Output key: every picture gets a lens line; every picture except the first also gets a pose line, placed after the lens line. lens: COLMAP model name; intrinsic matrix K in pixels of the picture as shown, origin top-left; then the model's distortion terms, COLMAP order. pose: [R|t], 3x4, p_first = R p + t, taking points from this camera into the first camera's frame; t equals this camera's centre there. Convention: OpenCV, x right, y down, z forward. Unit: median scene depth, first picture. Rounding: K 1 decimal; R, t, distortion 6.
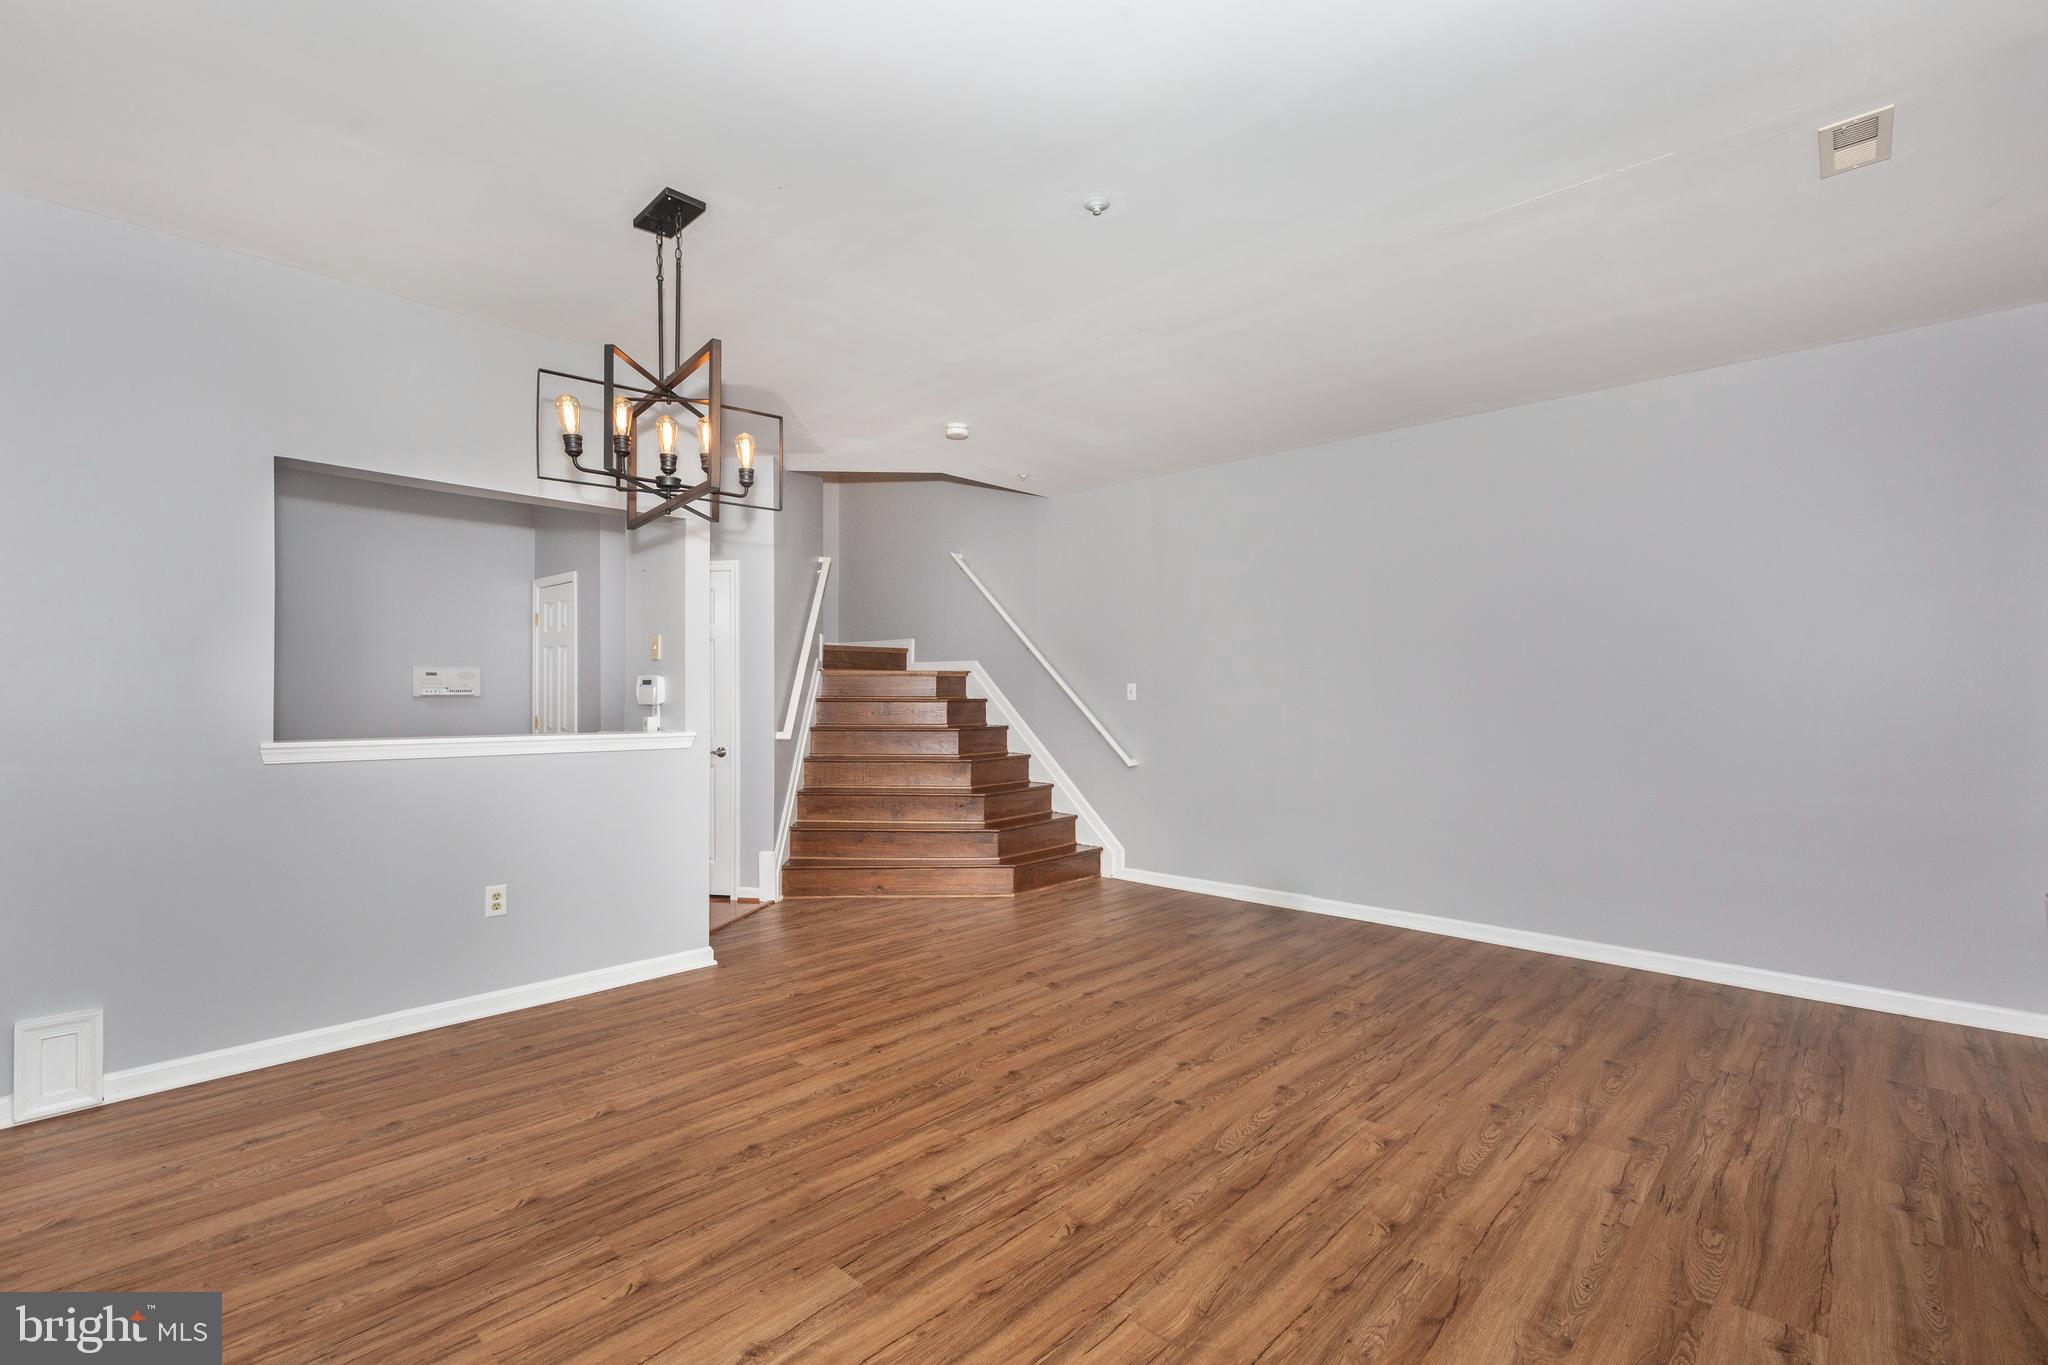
lens RADIAL K [[935.3, 0, 1019.6], [0, 935.3, 693.1], [0, 0, 1]] dist [0.011489, -0.001597]
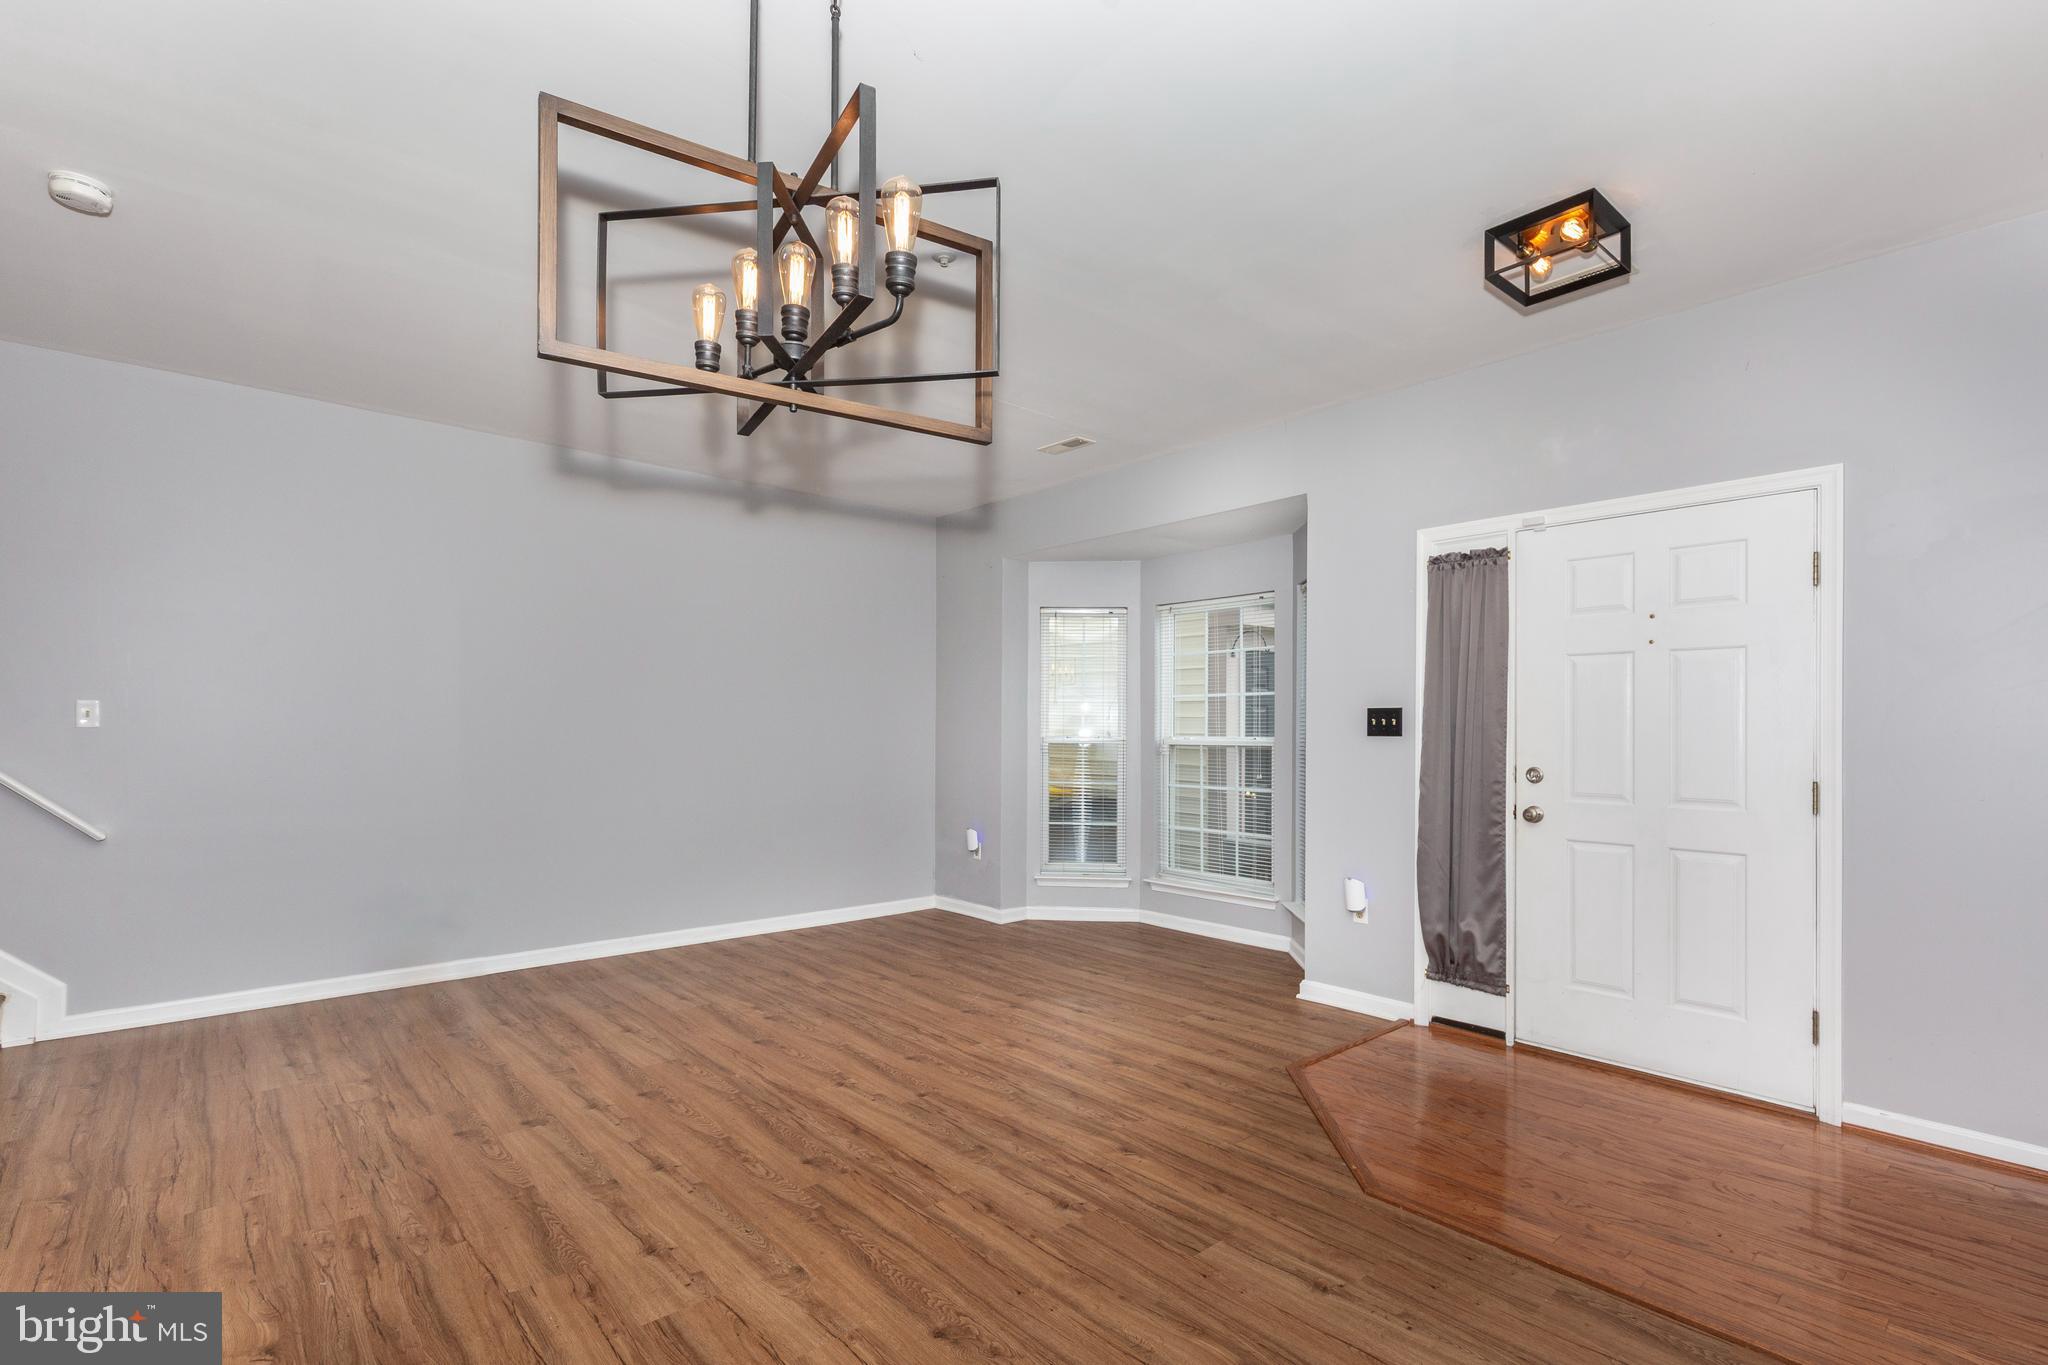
lens RADIAL K [[935.3, 0, 1016.7], [0, 935.3, 733.7], [0, 0, 1]] dist [0.011489, -0.001597]
pose [[0.100524, -0.006063, 0.994916, -0.874471], [-0.010203, 0.999923, 0.007125, 0.000868], [-0.994882, -0.010867, 0.100455, 0.747196]]
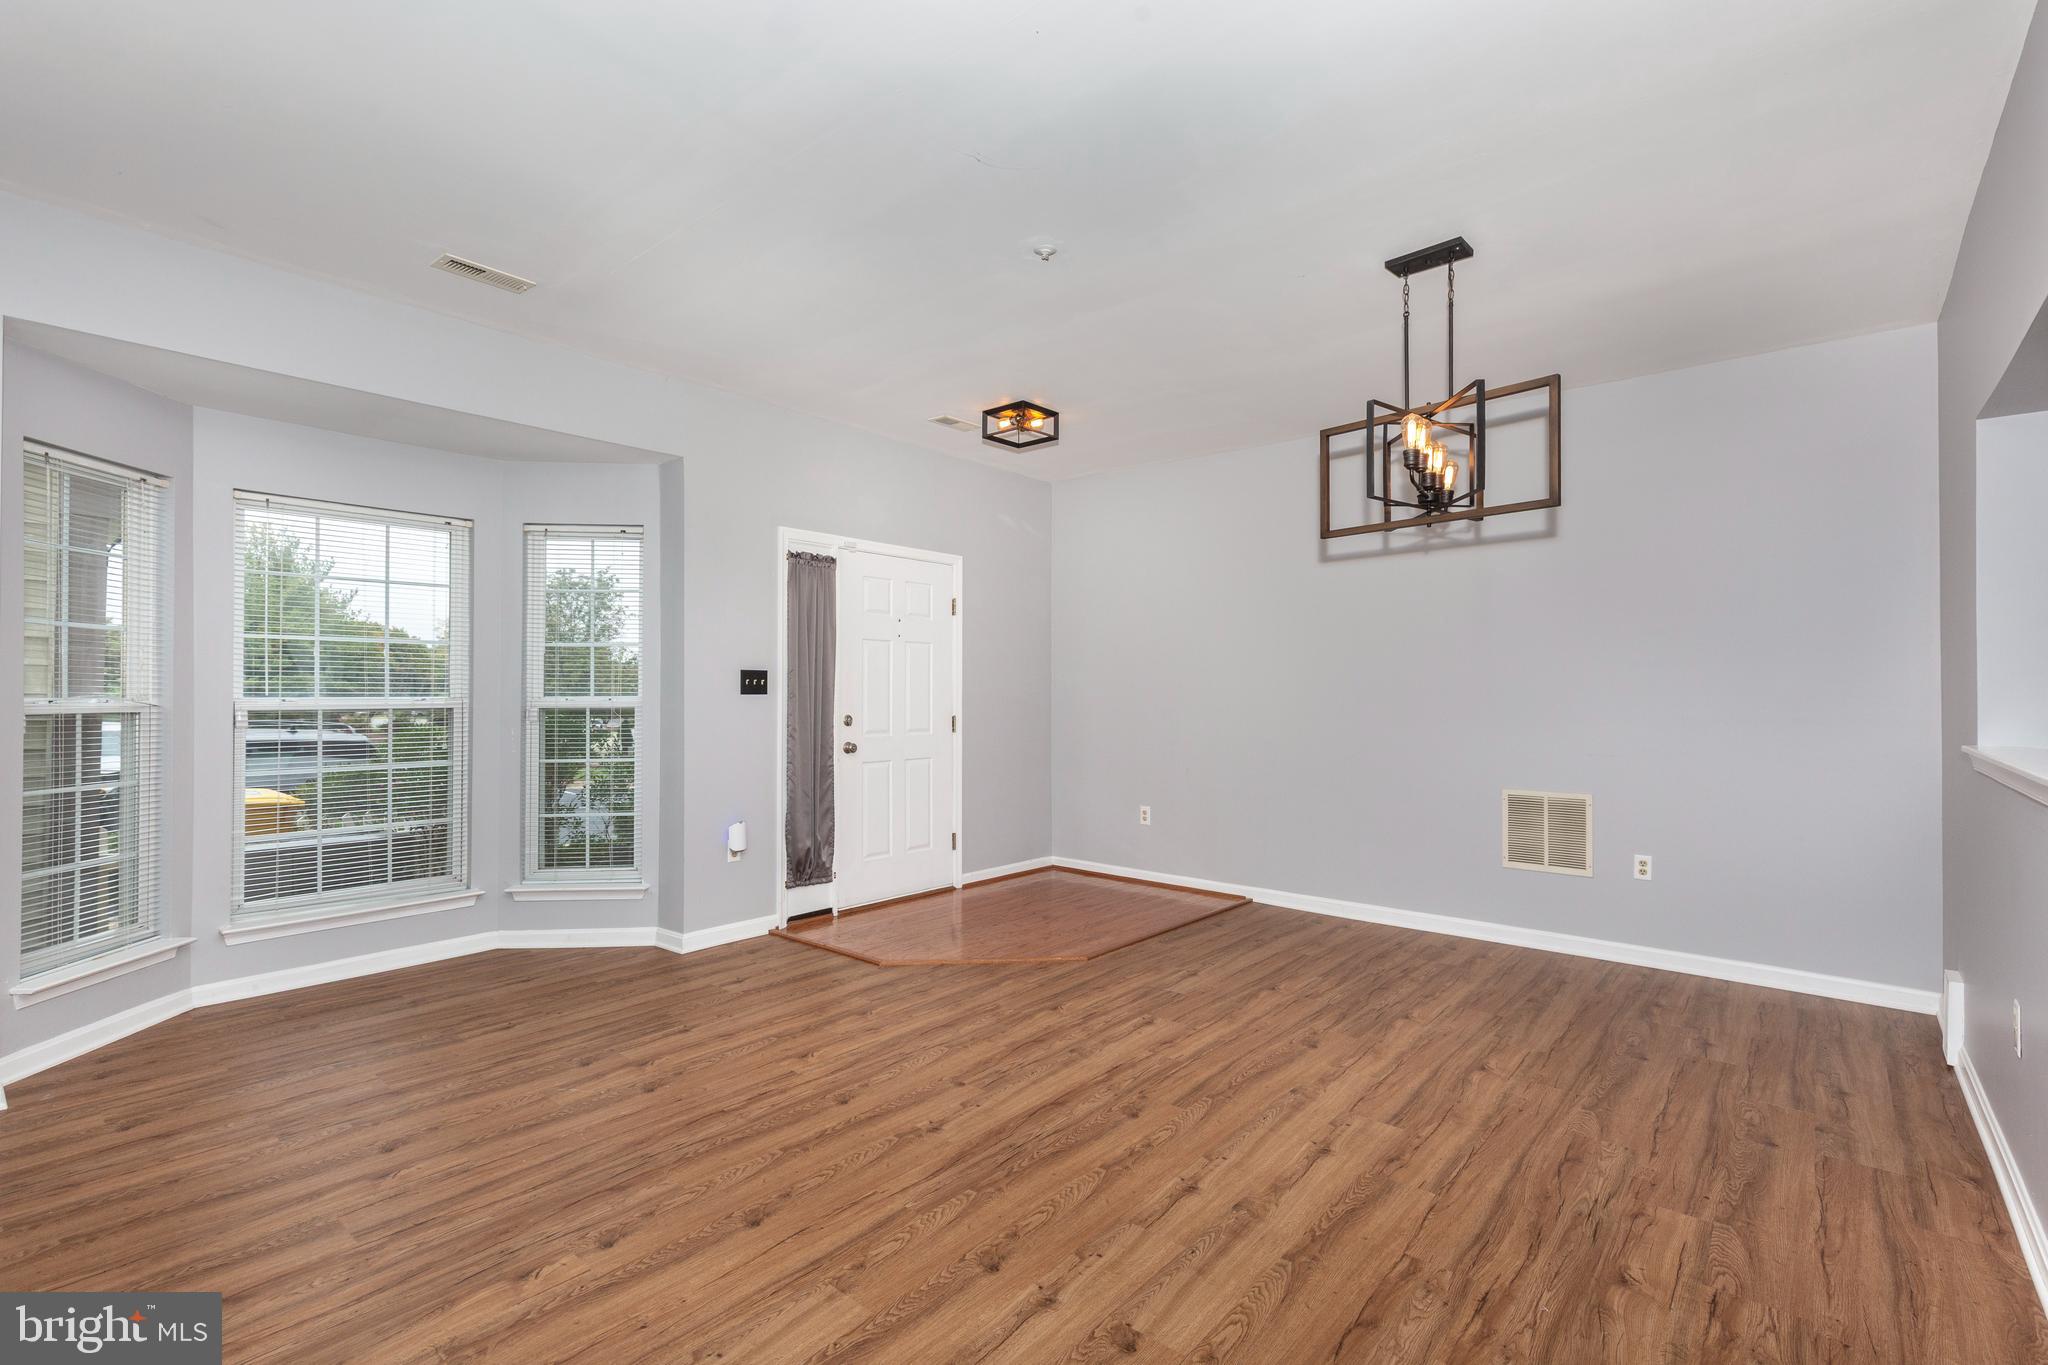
lens RADIAL K [[935.3, 0, 1014.9], [0, 935.3, 682.7], [0, 0, 1]] dist [0.011489, -0.001597]
pose [[-0.999406, -0.005712, -0.033974, 0.141675], [-0.005166, 0.999856, -0.016135, 0.012353], [0.034062, -0.015950, -0.999292, 1.943826]]
